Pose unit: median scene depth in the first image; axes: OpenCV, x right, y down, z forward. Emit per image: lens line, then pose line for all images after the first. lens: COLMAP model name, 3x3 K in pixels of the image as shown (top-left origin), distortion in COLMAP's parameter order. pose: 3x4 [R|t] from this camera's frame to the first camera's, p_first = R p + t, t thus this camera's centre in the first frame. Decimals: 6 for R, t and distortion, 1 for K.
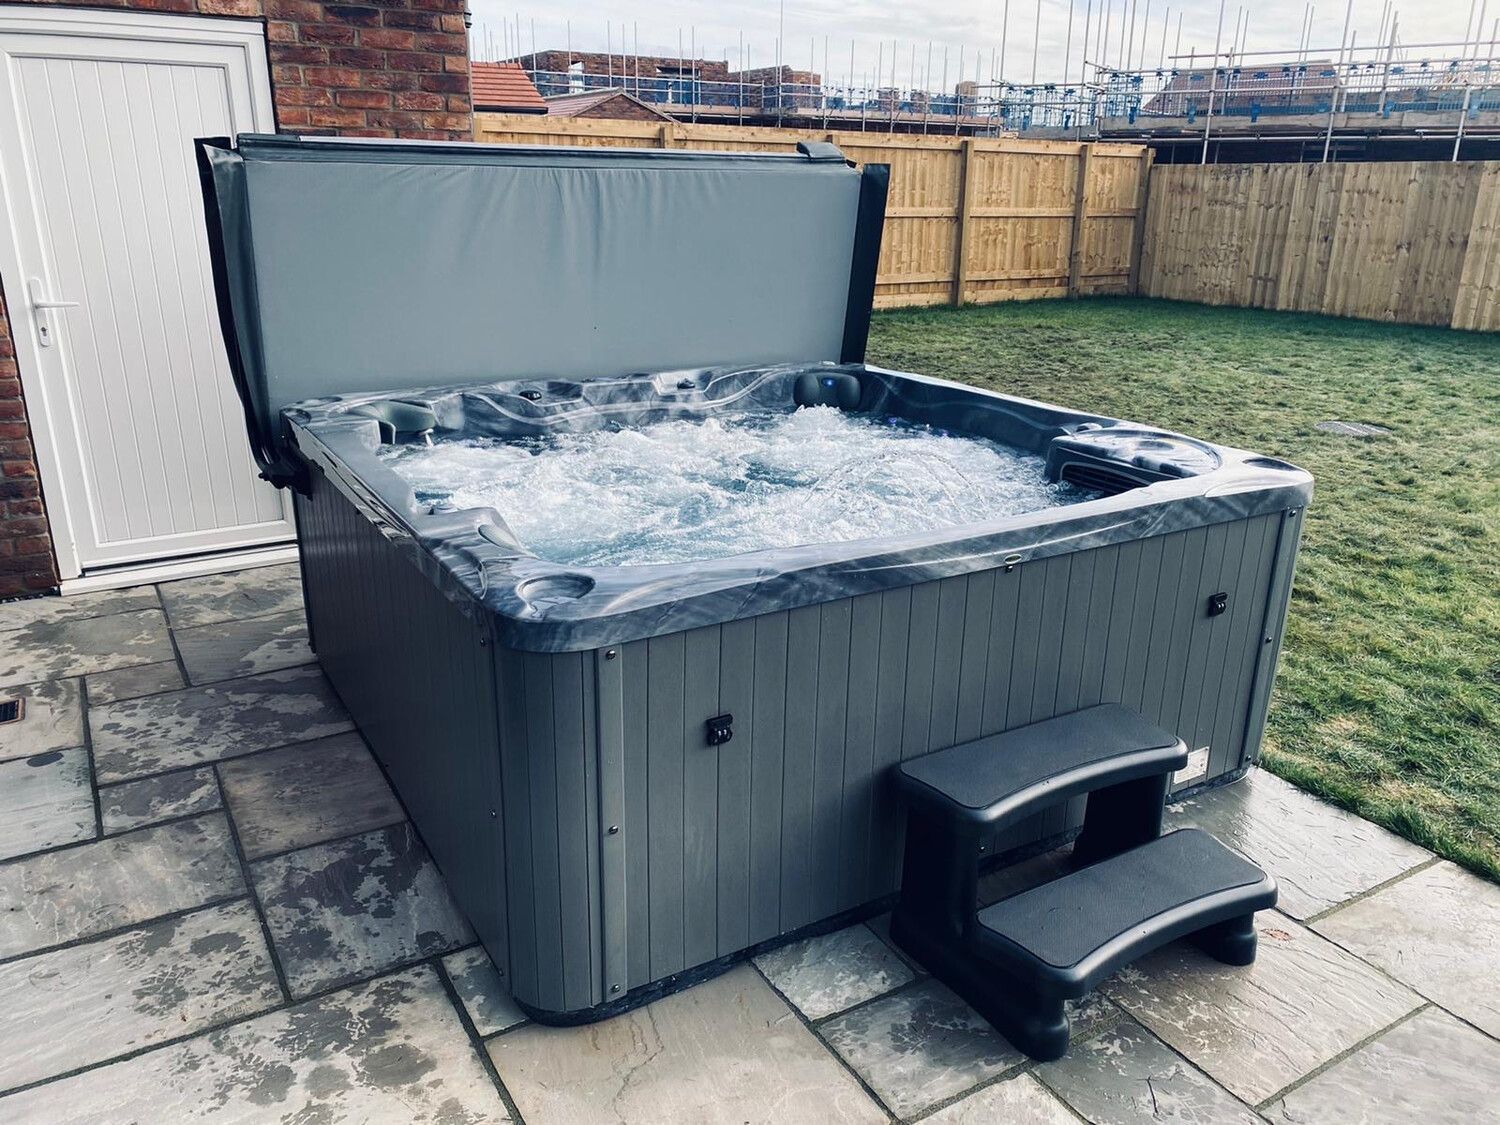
lens RADIAL K [[1158.6, 0, 750.0], [0, 1158.6, 562.5], [0, 0, 1]] dist [0.075747, -0.103442]
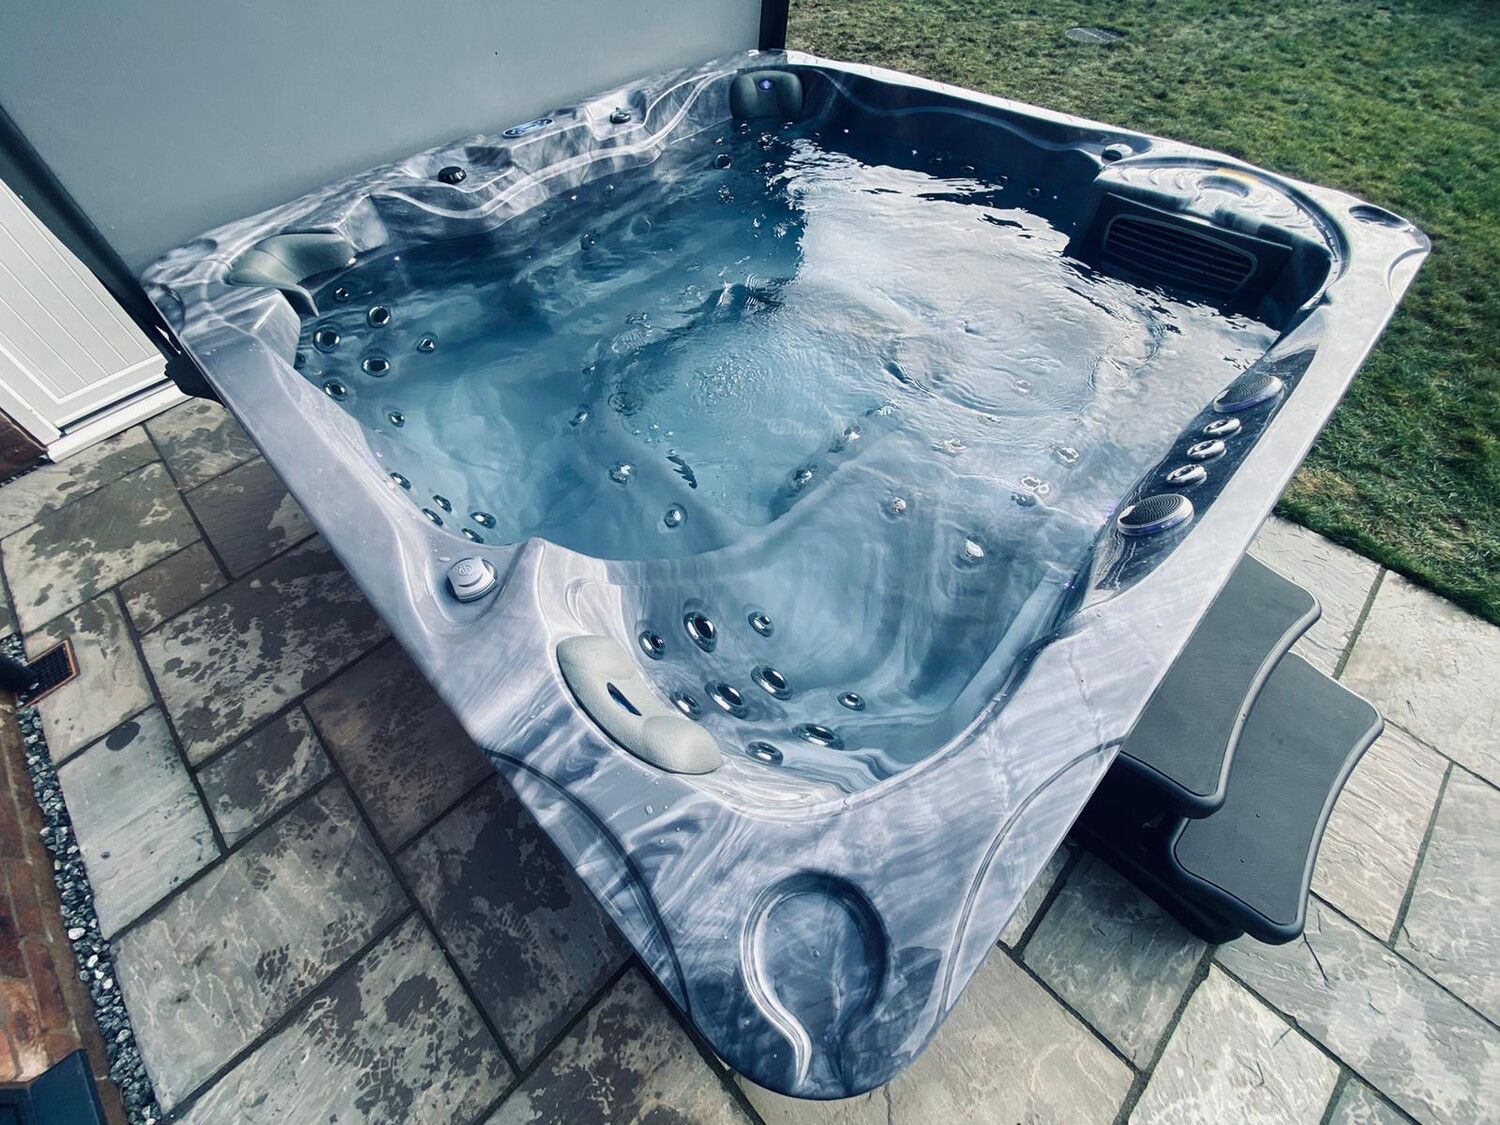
lens RADIAL K [[616.6, 0, 745.3], [0, 616.6, 567.3], [0, 0, 1]] dist [0.006654, -0.014547]
pose [[0.968269, -0.224175, 0.110452, -0.105219], [0.120985, 0.807213, 0.577729, -0.156973], [-0.218671, -0.546034, 0.808721, 0.482553]]
